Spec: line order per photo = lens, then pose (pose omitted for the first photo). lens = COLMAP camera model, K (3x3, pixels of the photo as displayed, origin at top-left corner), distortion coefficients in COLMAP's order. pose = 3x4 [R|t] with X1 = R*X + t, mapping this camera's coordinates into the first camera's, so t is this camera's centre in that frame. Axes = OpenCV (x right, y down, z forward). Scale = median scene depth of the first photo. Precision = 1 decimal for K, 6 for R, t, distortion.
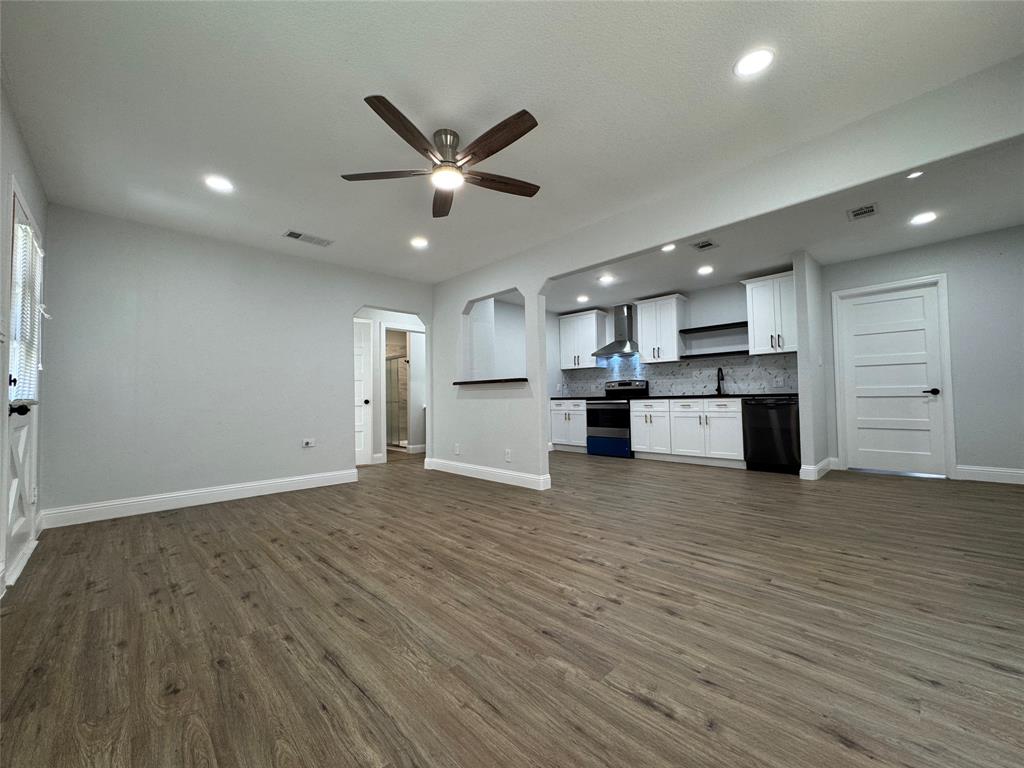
lens RADIAL K [[409.2, 0, 512.0], [0, 409.2, 384.0], [0, 0, 1]] dist [-0.002548, 0.000457]
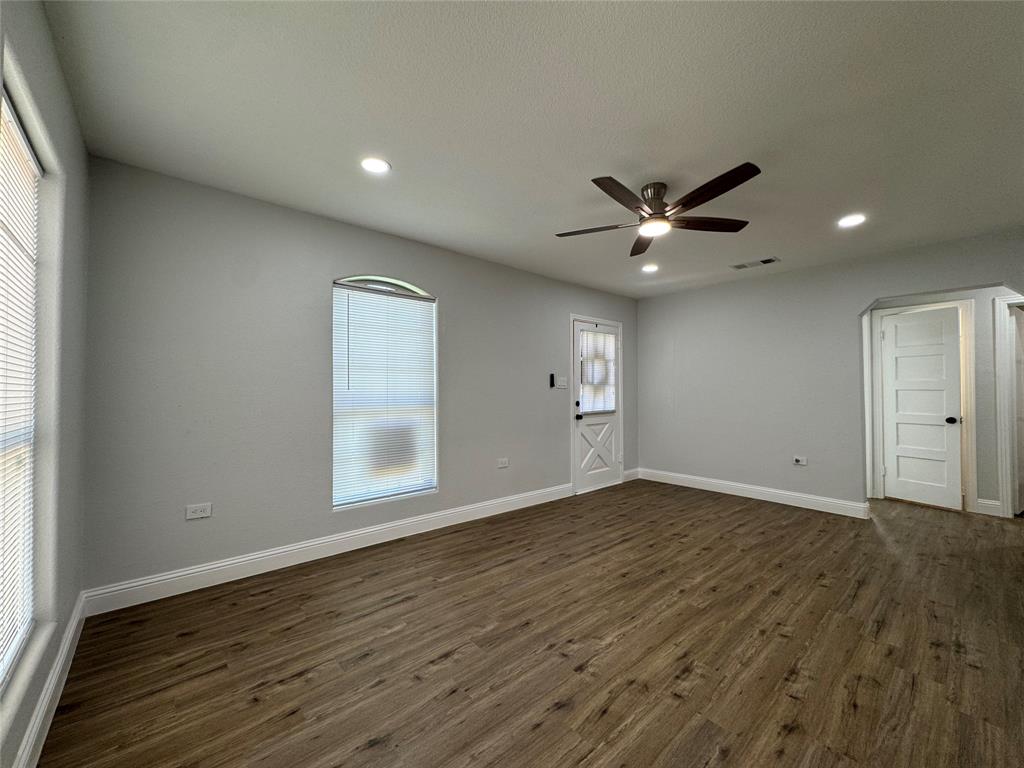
lens RADIAL K [[409.2, 0, 512.0], [0, 409.2, 384.0], [0, 0, 1]] dist [-0.002548, 0.000457]
pose [[-0.051623, 0.002269, -0.998664, 0.881985], [0.038995, 0.999239, 0.000255, -0.112227], [0.997905, -0.038930, -0.051673, 0.650742]]
